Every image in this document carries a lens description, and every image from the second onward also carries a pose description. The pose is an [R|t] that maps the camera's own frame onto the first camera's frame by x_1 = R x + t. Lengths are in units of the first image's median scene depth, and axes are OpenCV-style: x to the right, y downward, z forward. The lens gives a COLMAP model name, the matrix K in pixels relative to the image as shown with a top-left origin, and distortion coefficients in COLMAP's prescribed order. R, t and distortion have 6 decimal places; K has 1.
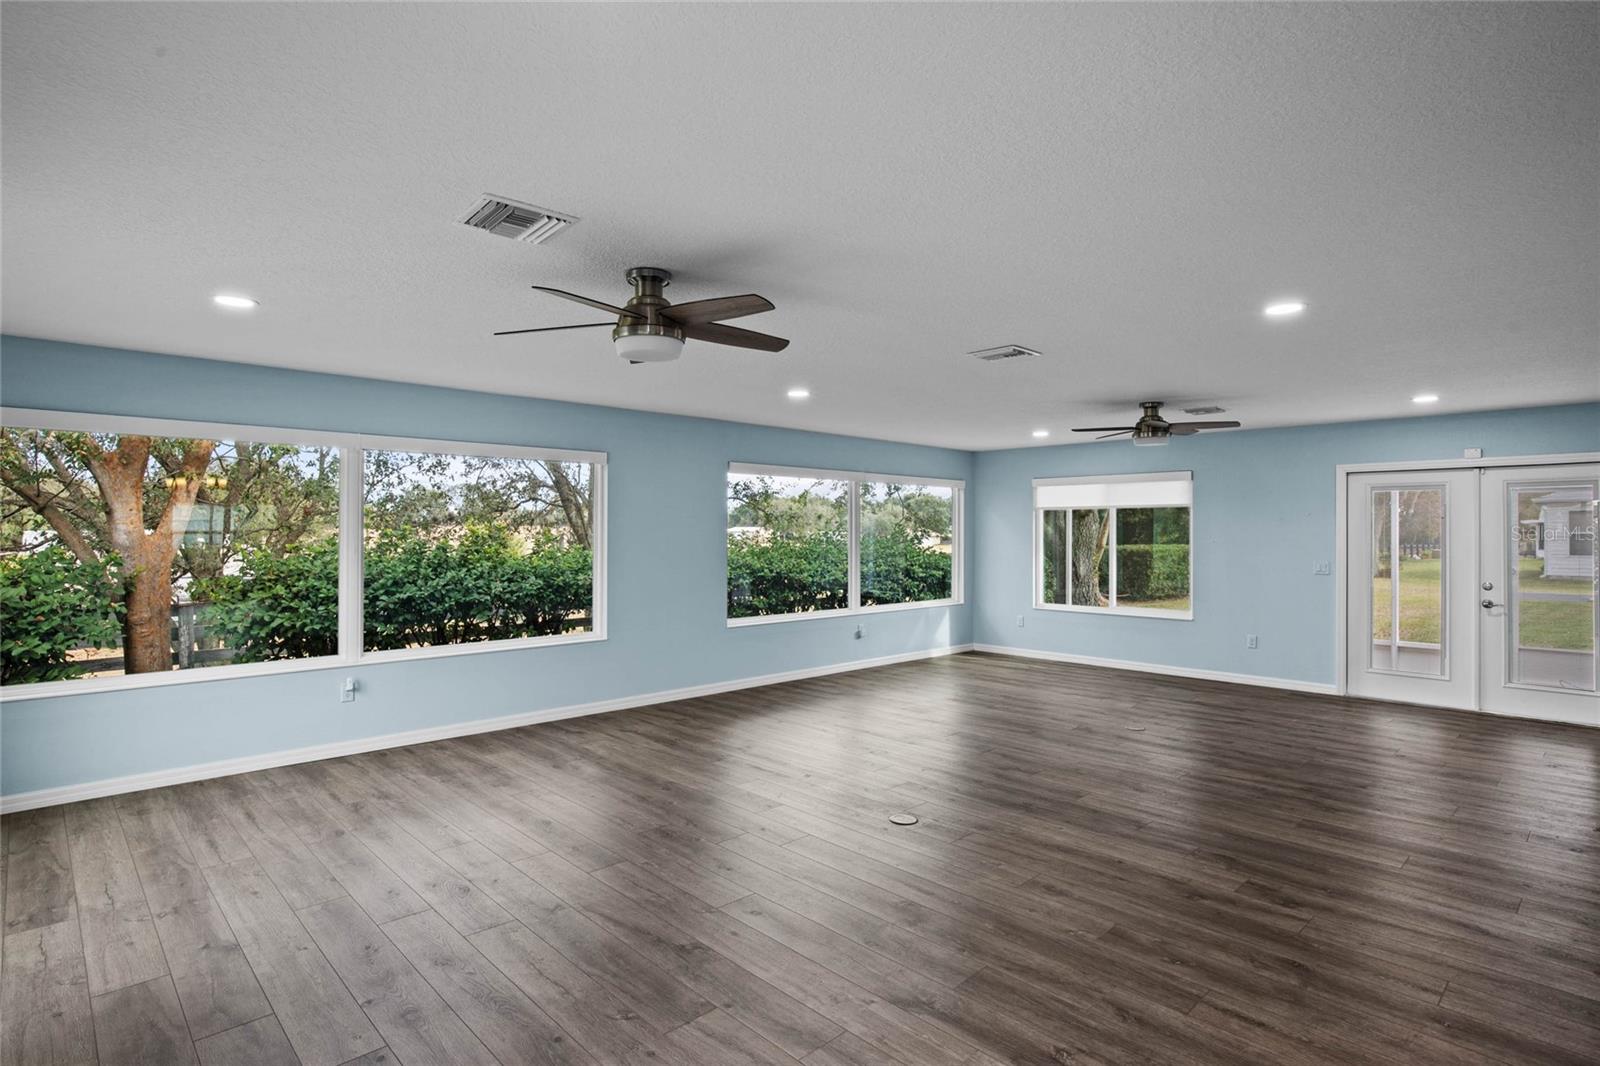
lens RADIAL K [[830.5, 0, 800.0], [0, 830.5, 533.0], [0, 0, 1]] dist [-0.019998, 0.000344]
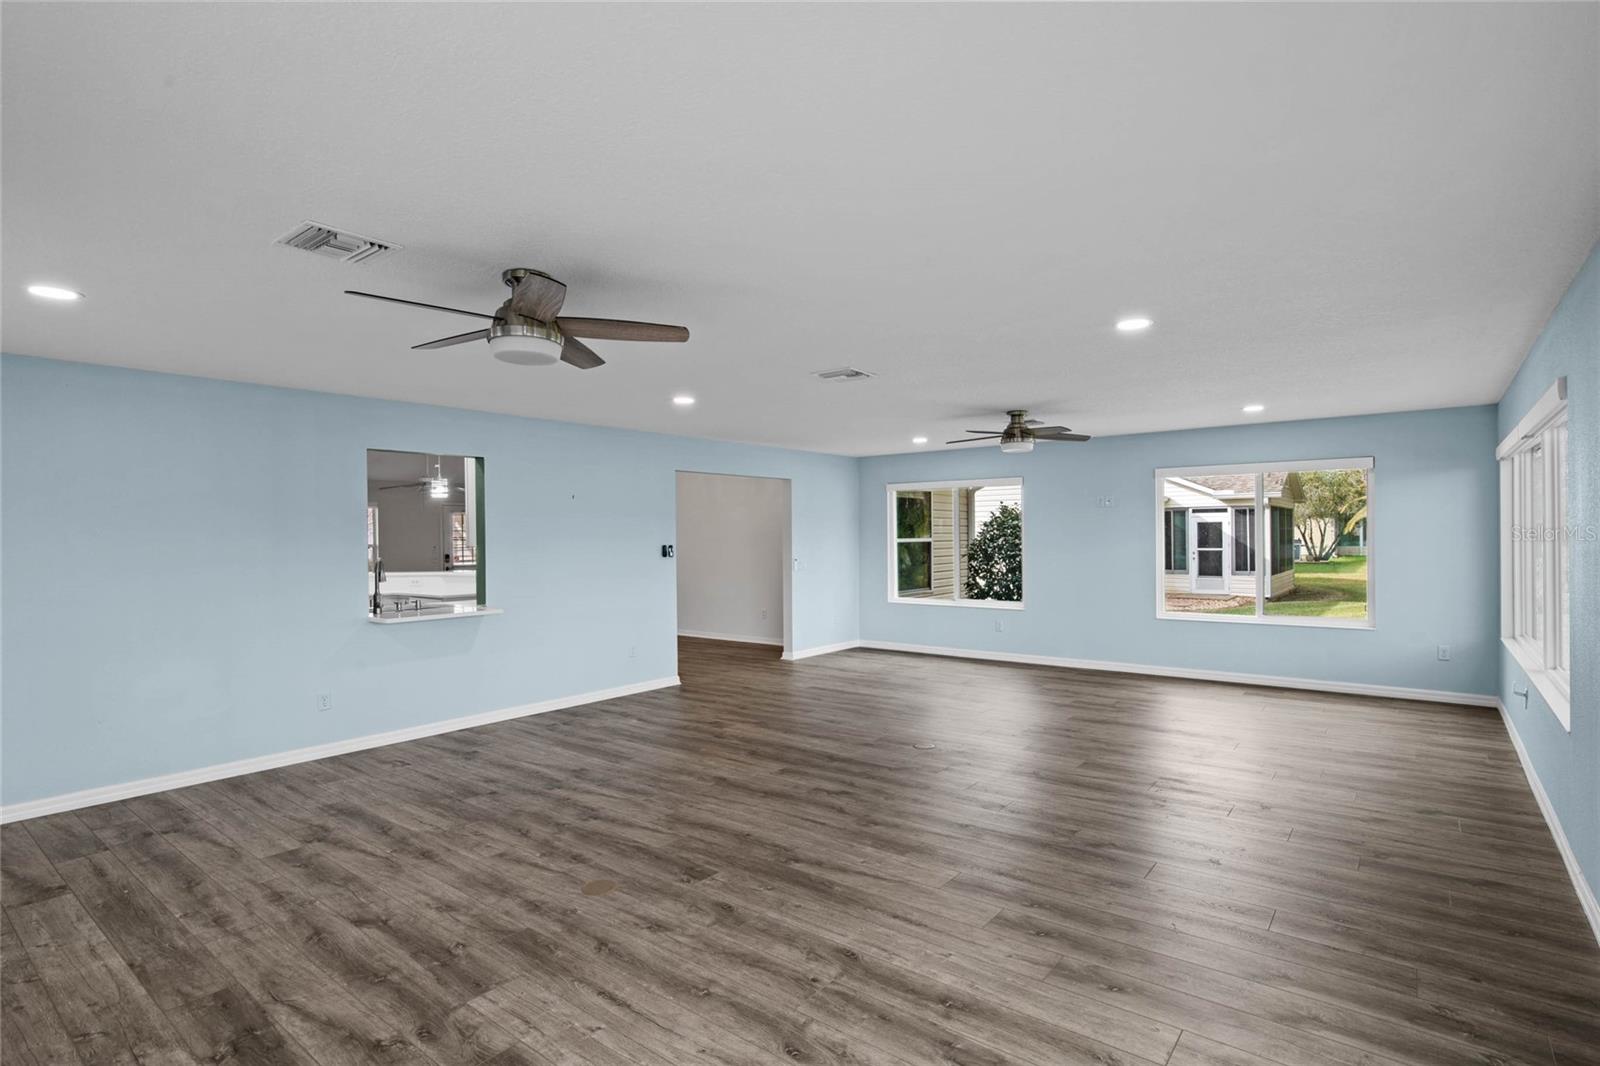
lens RADIAL K [[787.0, 0, 802.0], [0, 787.0, 529.3], [0, 0, 1]] dist [-0.016833, 0.001159]
pose [[-0.990393, 0.010321, -0.137898, 0.445751], [0.010922, 0.999934, -0.003605, -0.004741], [0.137852, -0.005076, -0.990440, 2.018526]]
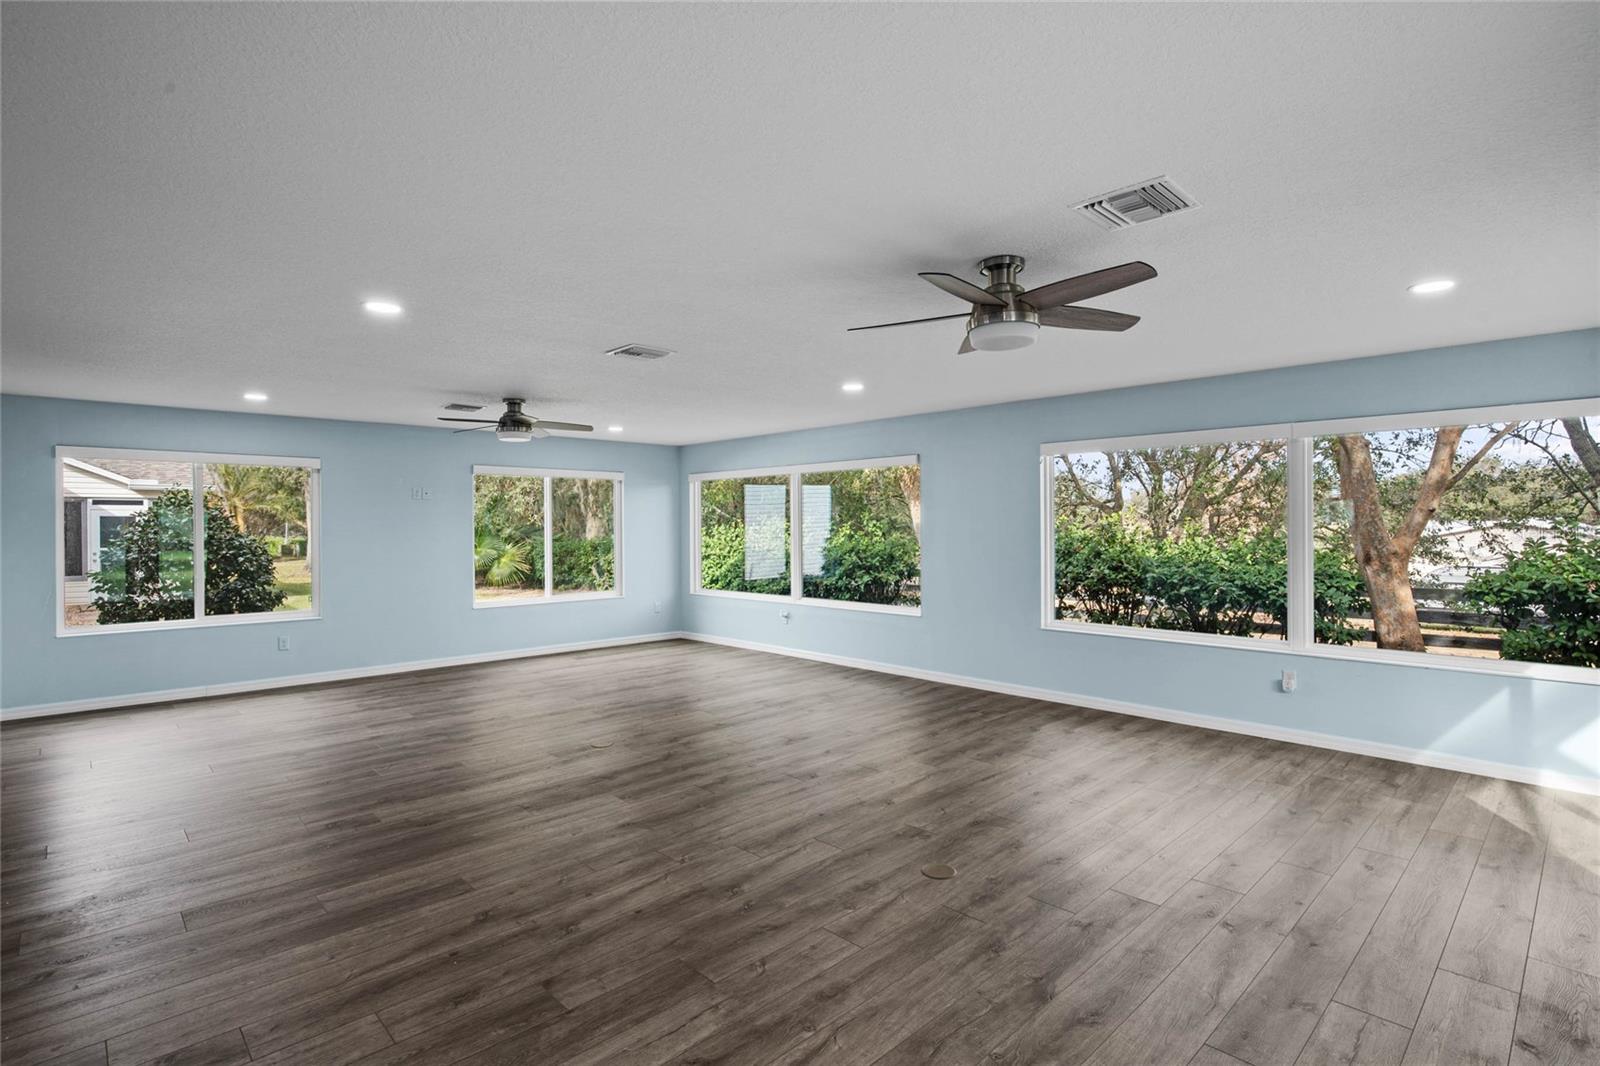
lens RADIAL K [[787.0, 0, 802.0], [0, 787.0, 529.3], [0, 0, 1]] dist [-0.016833, 0.001159]
pose [[-0.001218, 0.010029, -0.999949, 1.226210], [0.001936, 0.999948, 0.010027, -0.004780], [0.999997, -0.001924, -0.001238, 1.185445]]
